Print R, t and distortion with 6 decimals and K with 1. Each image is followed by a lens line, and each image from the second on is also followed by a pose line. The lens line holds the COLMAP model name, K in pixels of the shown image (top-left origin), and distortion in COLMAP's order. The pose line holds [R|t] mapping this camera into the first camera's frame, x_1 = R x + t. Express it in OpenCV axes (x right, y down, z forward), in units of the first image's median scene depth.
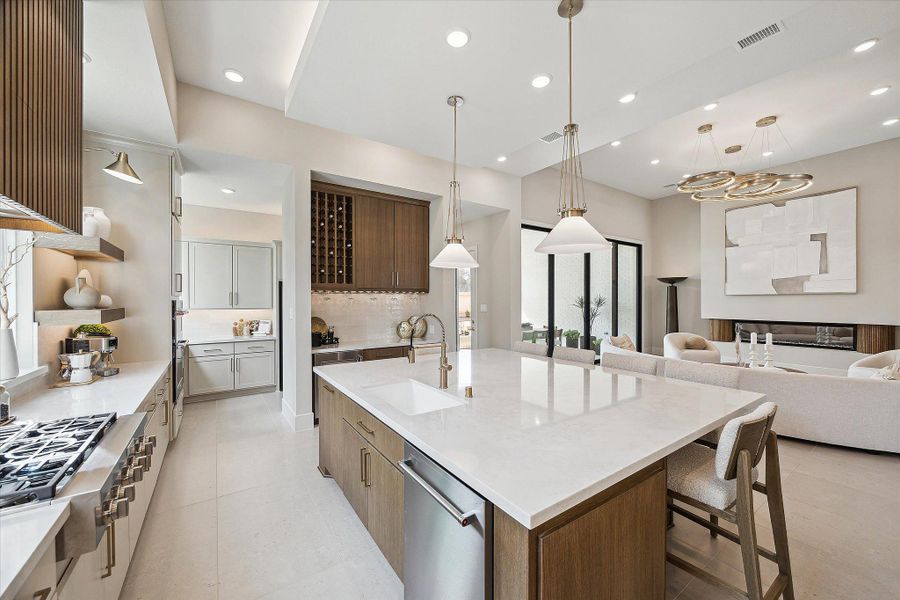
lens RADIAL K [[340.2, 0, 456.1], [0, 340.2, 301.9], [0, 0, 1]] dist [0.000635, 0.000047]
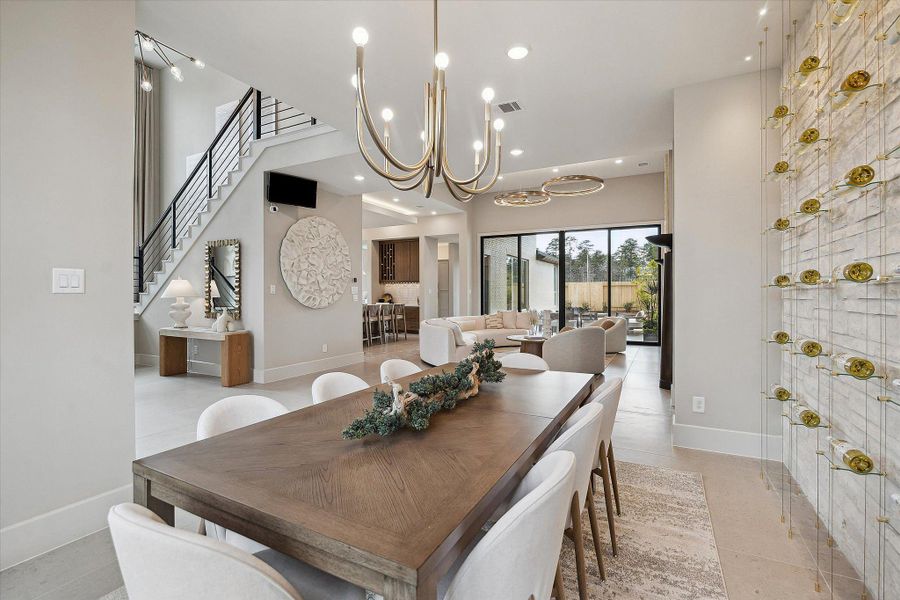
lens RADIAL K [[412.5, 0, 455.4], [0, 412.5, 294.9], [0, 0, 1]] dist [-0.002303, -0.000052]
pose [[0.469827, 0.005371, -0.882742, 1.770629], [-0.008785, 0.999960, 0.001408, 0.032844], [0.882715, 0.007094, 0.469855, 0.009025]]
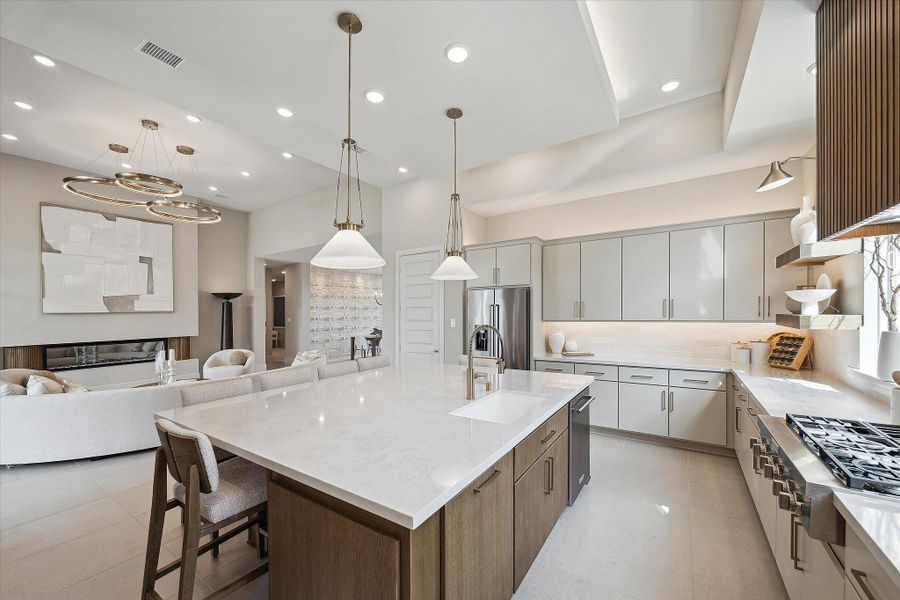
lens RADIAL K [[357.7, 0, 447.3], [0, 357.7, 306.4], [0, 0, 1]] dist [-0.000632, -0.001096]
pose [[-0.357280, 0.023710, 0.933697, -0.342705], [0.023249, 0.999594, -0.016487, -0.000947], [-0.933708, 0.015817, -0.357686, 0.516635]]
